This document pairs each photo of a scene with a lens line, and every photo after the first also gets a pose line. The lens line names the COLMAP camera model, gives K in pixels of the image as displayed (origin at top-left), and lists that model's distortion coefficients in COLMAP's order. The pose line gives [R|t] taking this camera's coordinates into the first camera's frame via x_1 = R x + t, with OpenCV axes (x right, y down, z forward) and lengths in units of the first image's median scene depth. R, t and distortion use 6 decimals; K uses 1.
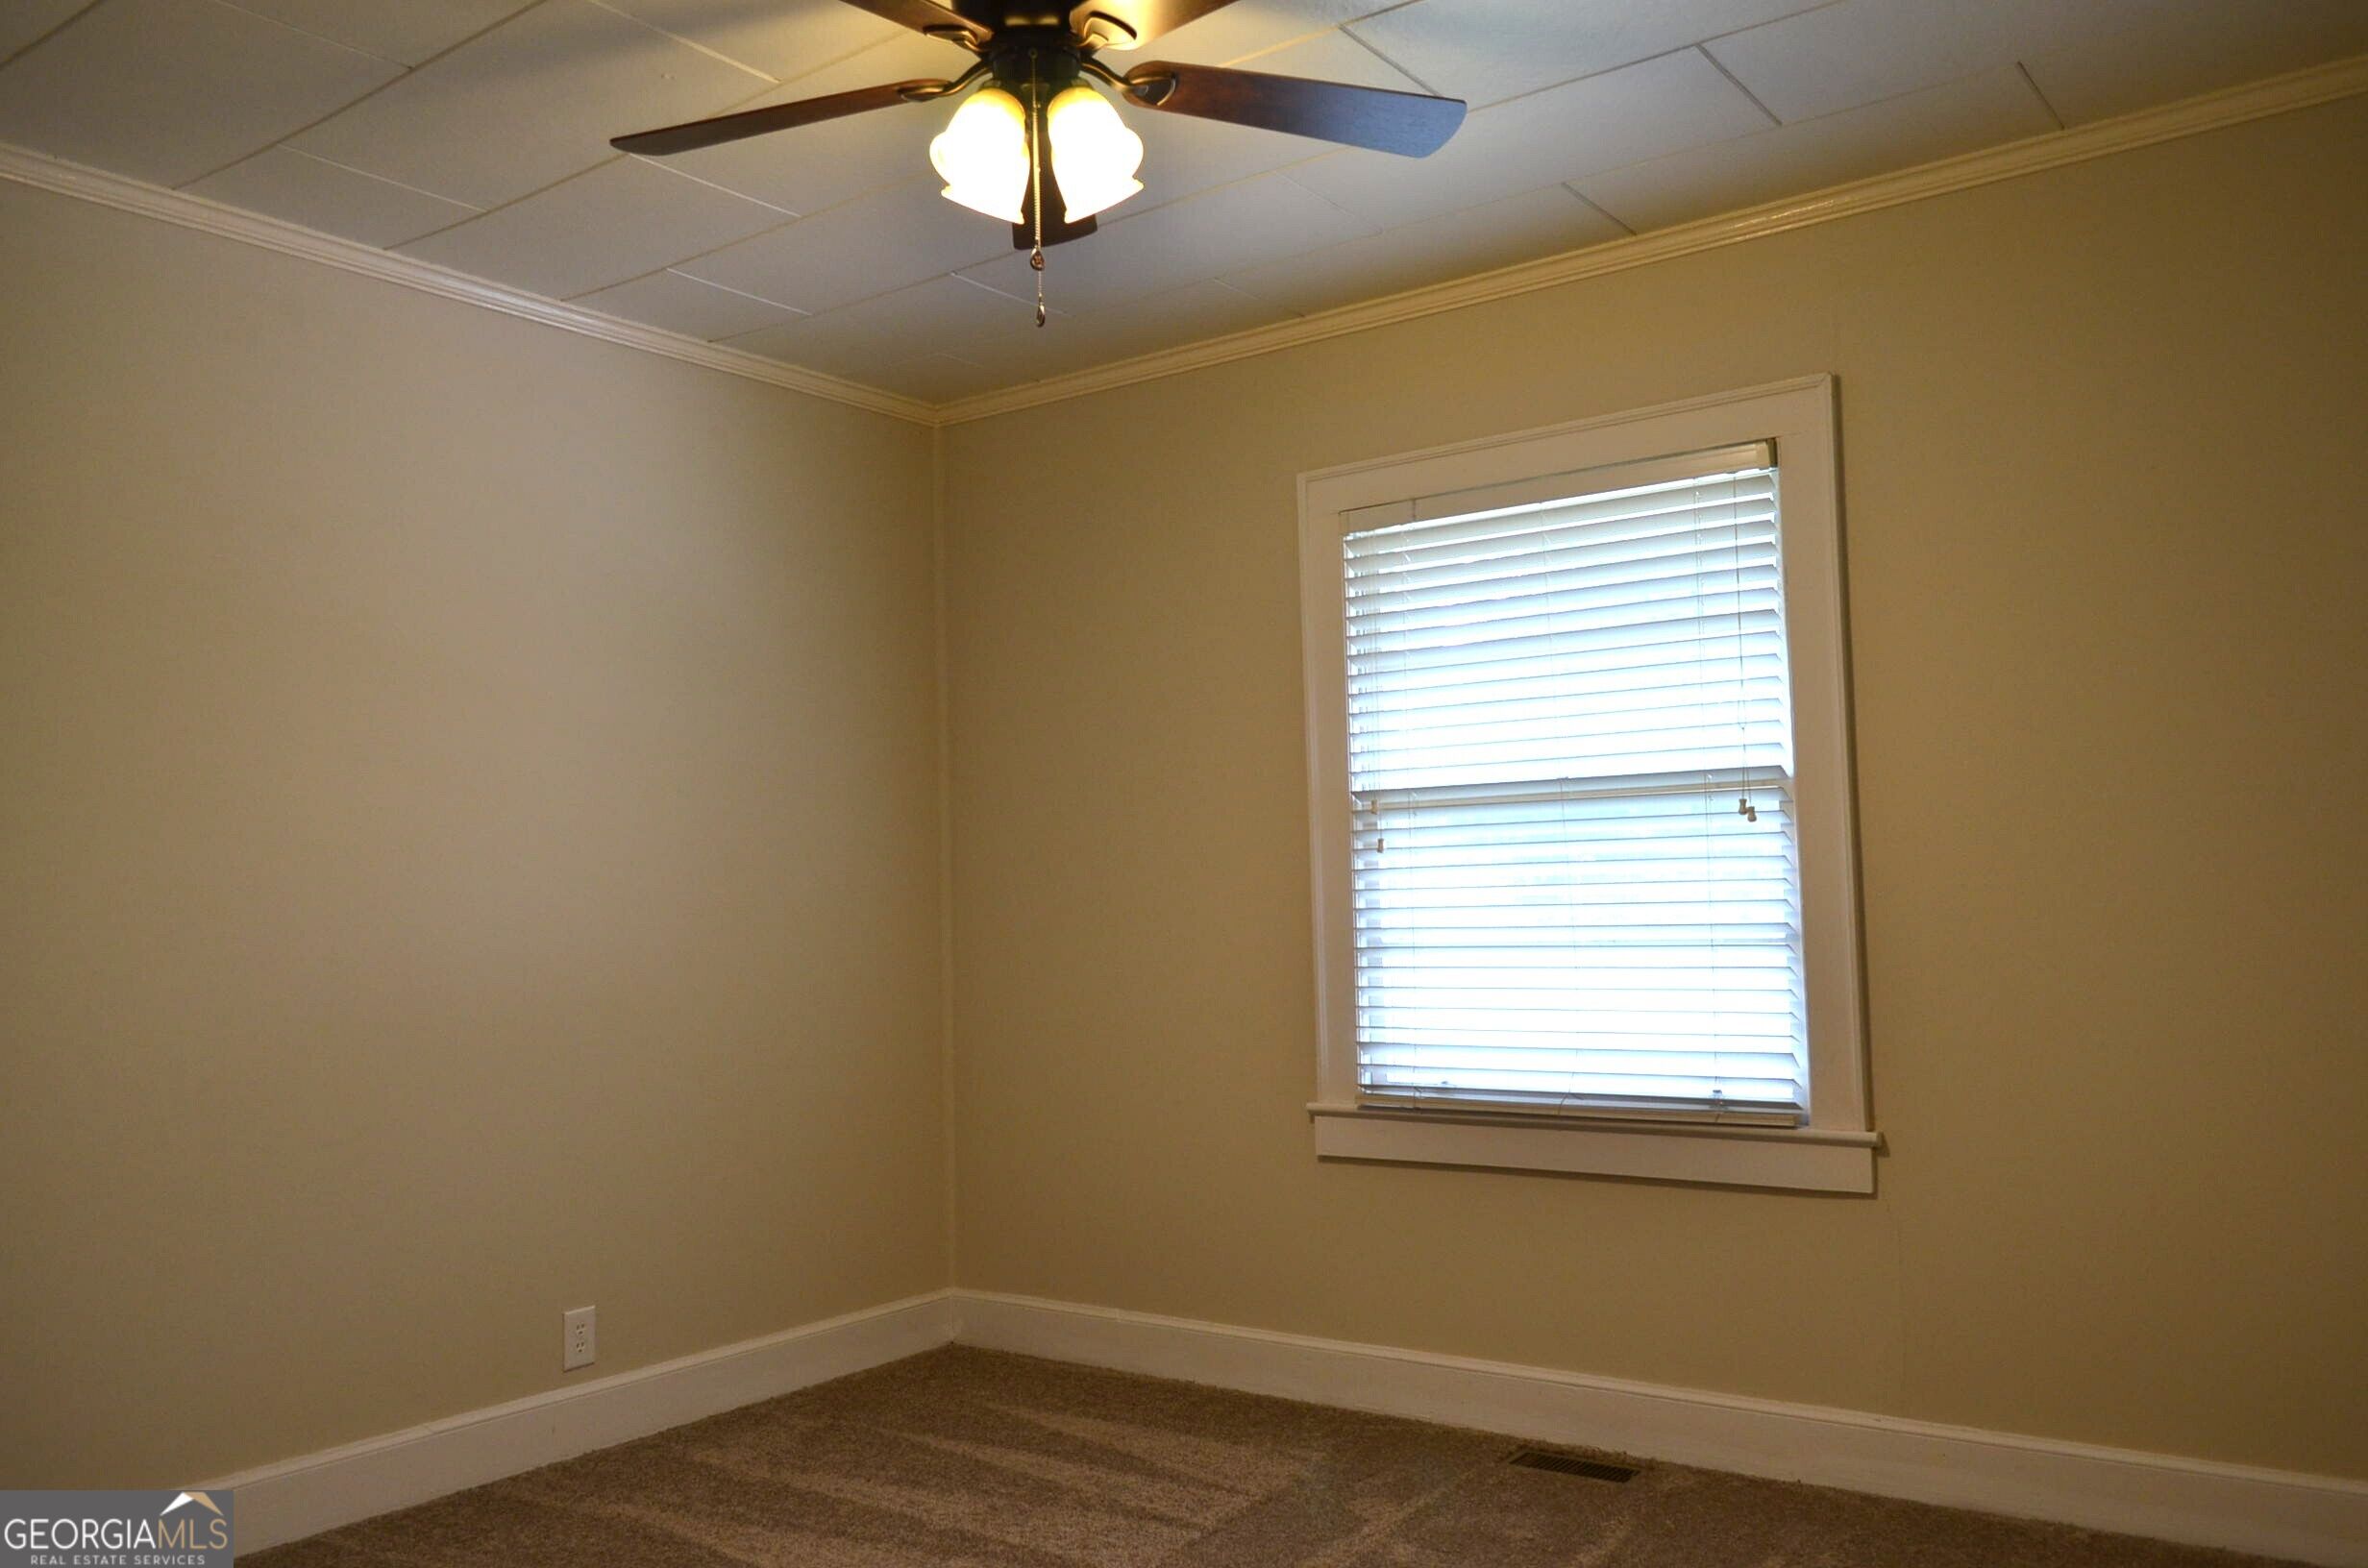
lens RADIAL K [[1897.0, 0, 1130.6], [0, 1897.0, 752.8], [0, 0, 1]] dist [0.034236, -0.004834]
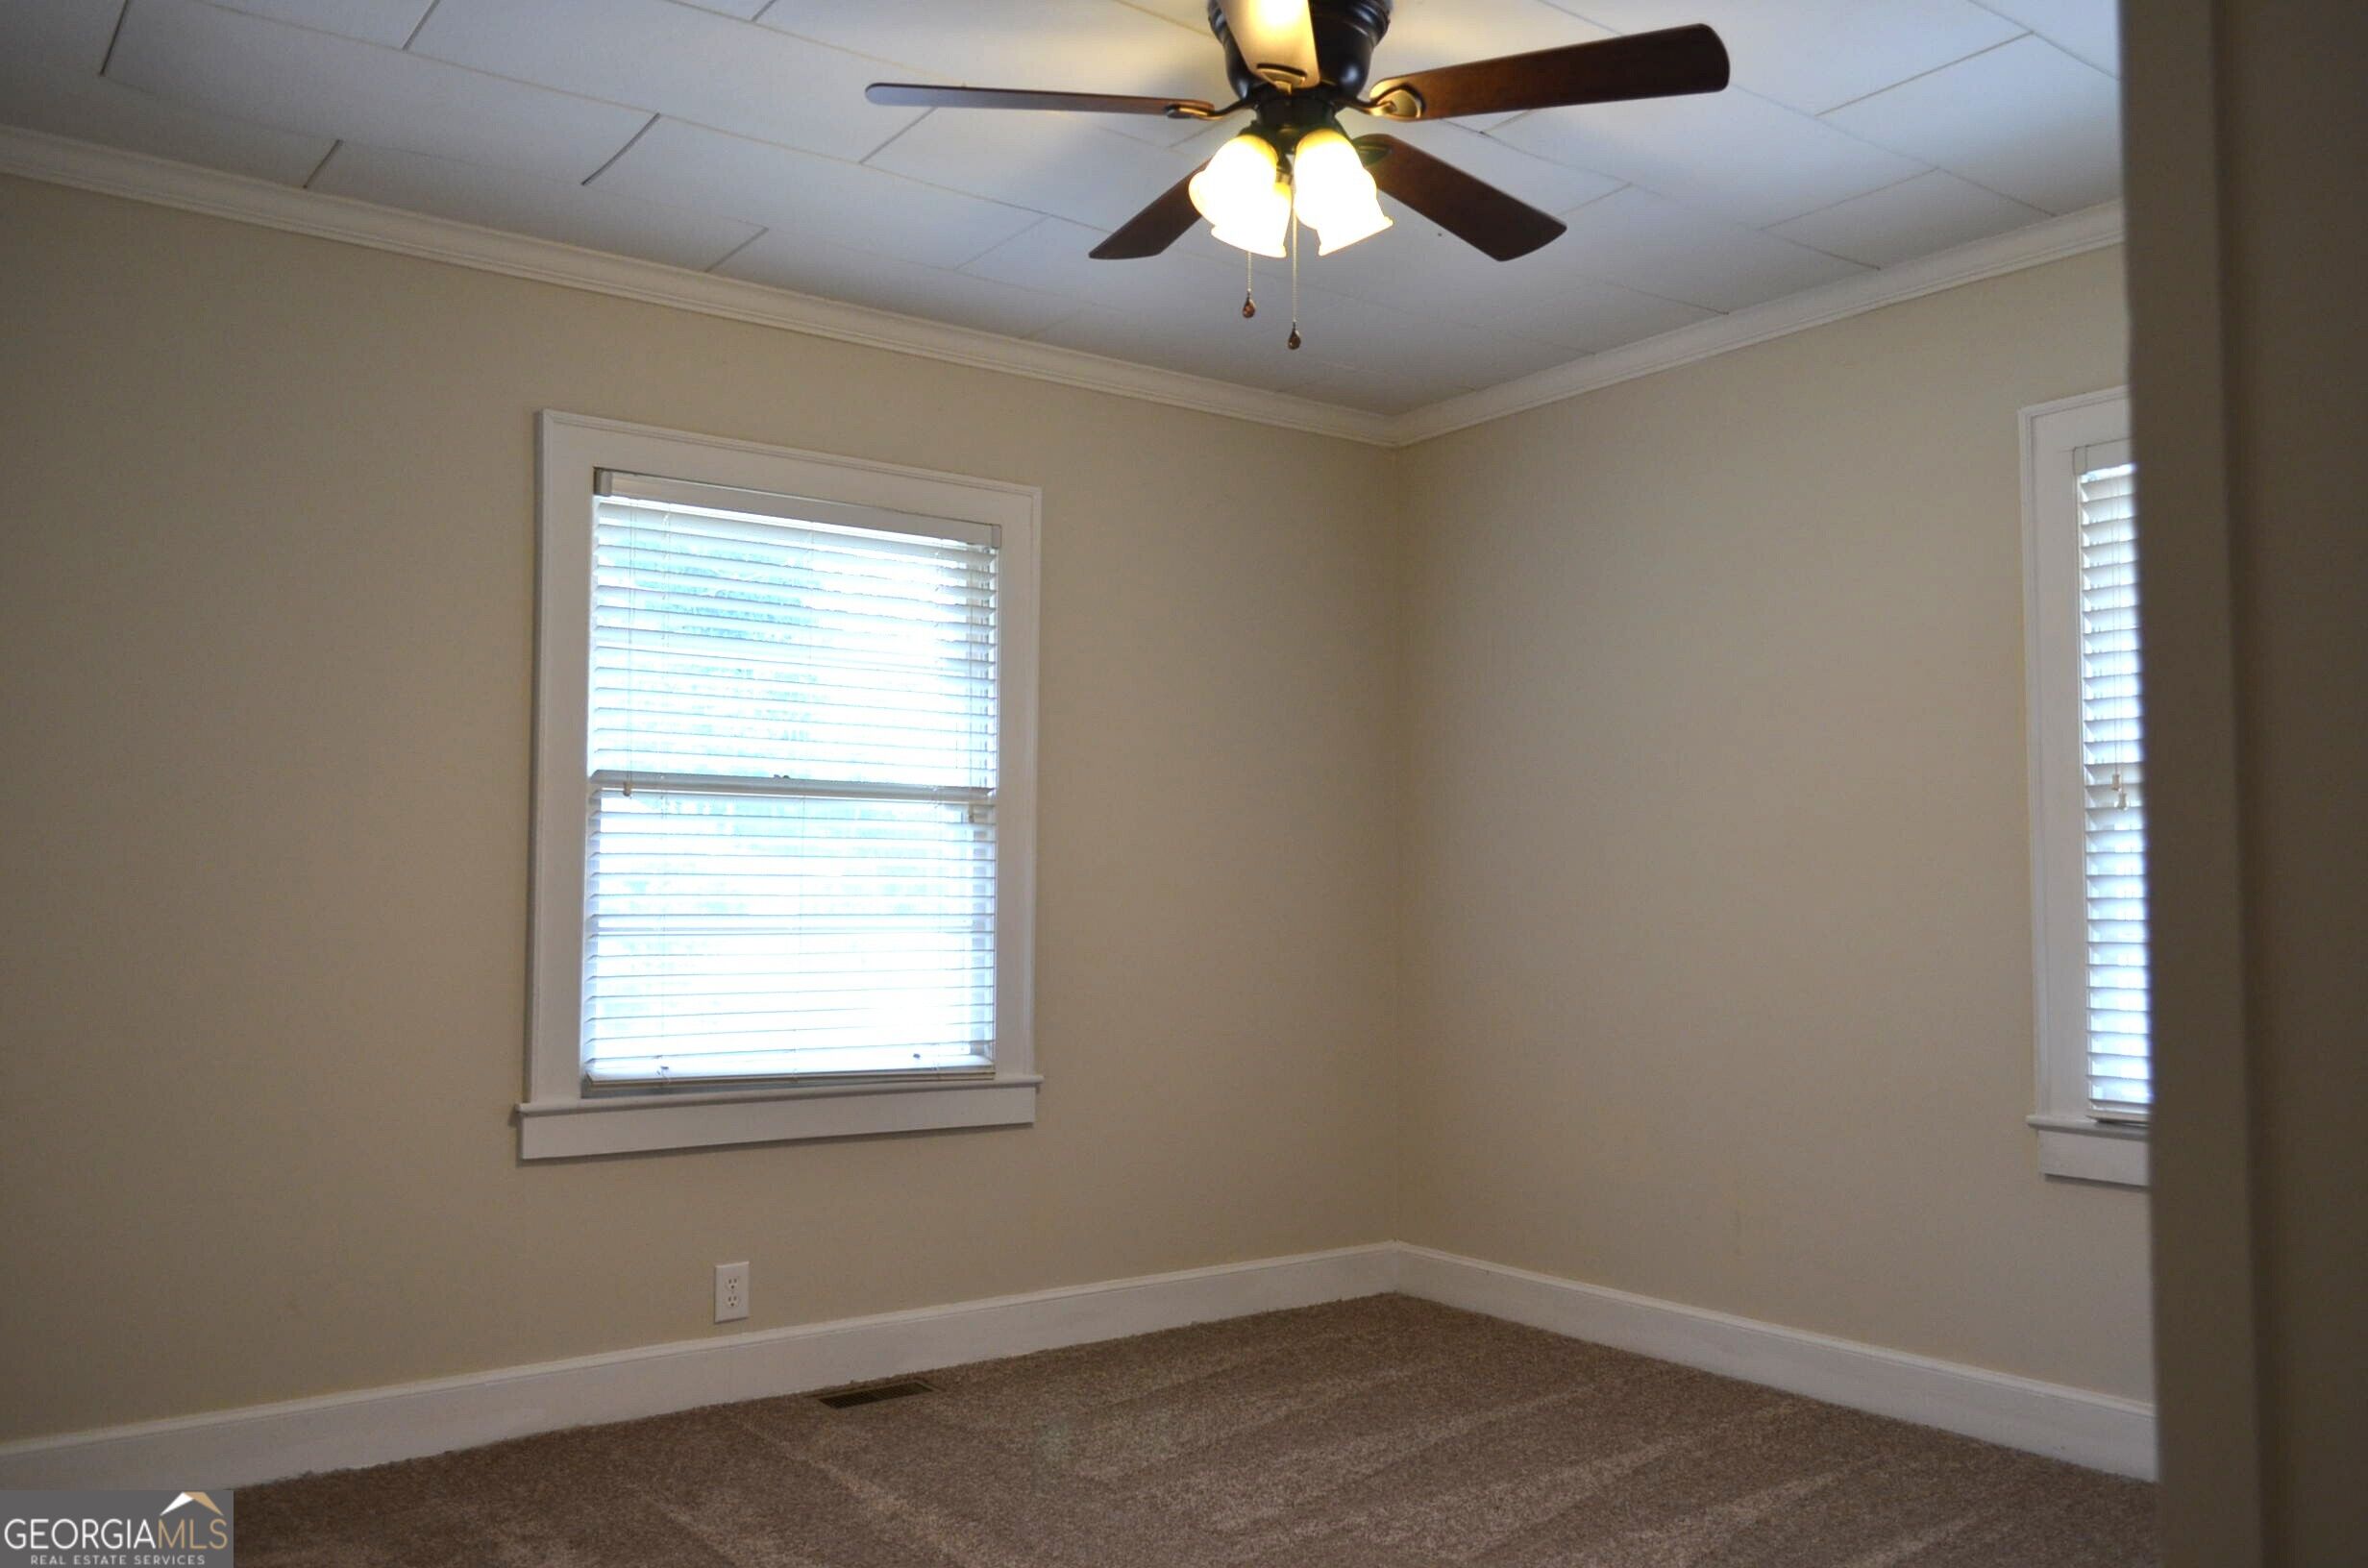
lens RADIAL K [[1898.0, 0, 1184.0], [0, 1898.0, 784.0], [0, 0, 1]] dist [0.005315, 0.001693]
pose [[0.282379, 0.086239, 0.955419, -0.796398], [-0.080388, 0.994575, -0.066014, 0.075666], [-0.955929, -0.058163, 0.287780, 0.518711]]
